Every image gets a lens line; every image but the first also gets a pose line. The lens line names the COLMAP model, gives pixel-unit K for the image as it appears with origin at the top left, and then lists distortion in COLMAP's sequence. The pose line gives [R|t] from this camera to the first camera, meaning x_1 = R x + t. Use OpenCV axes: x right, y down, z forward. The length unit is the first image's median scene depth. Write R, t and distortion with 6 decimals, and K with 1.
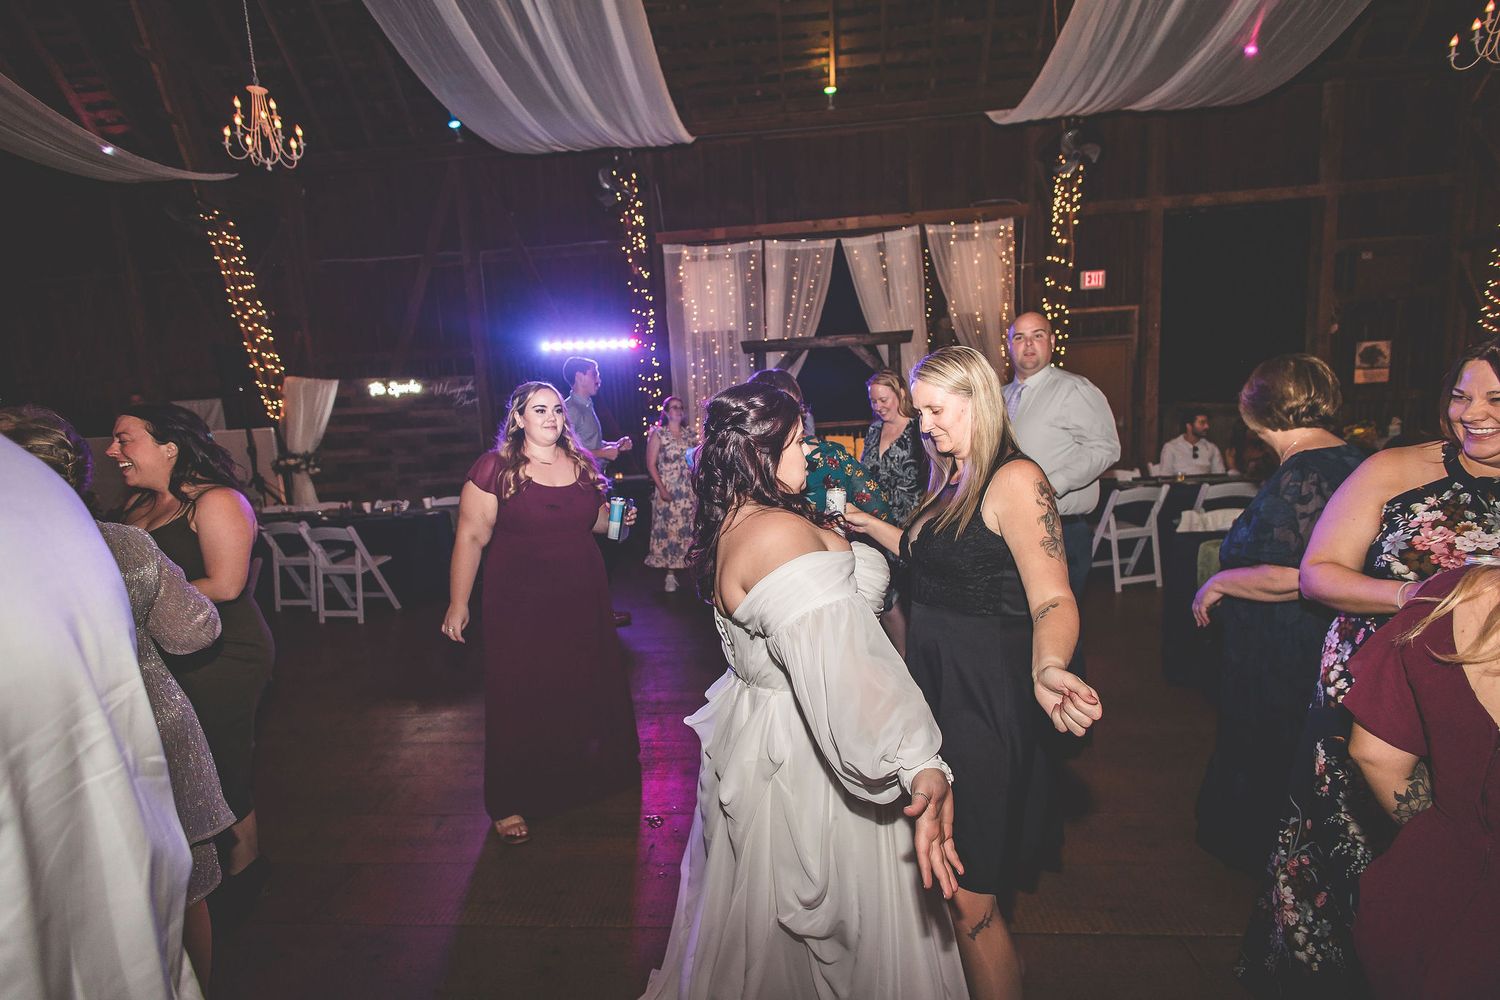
lens RADIAL K [[691.4, 0, 758.0], [0, 691.4, 504.3], [0, 0, 1]] dist [0.017521, -0.007555]
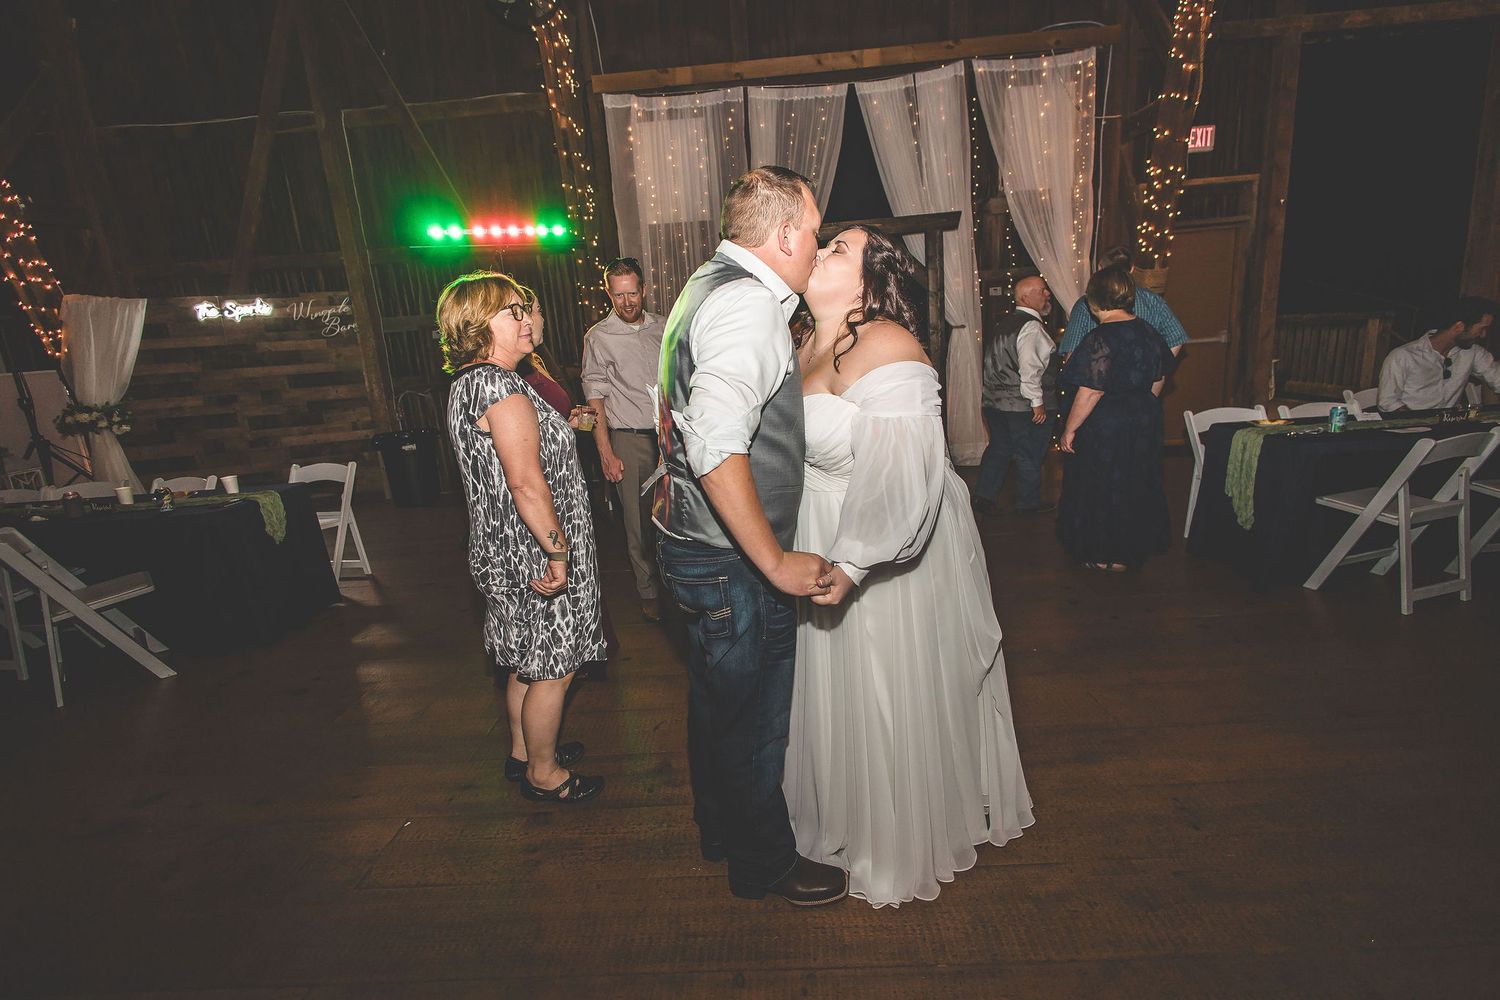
lens RADIAL K [[691.4, 0, 754.2], [0, 691.4, 499.1], [0, 0, 1]] dist [0.017521, -0.007555]
pose [[0.998527, -0.030875, 0.044611, -0.028376], [0.027131, 0.996246, 0.082211, -0.018762], [-0.046982, -0.080880, 0.995616, 0.258632]]
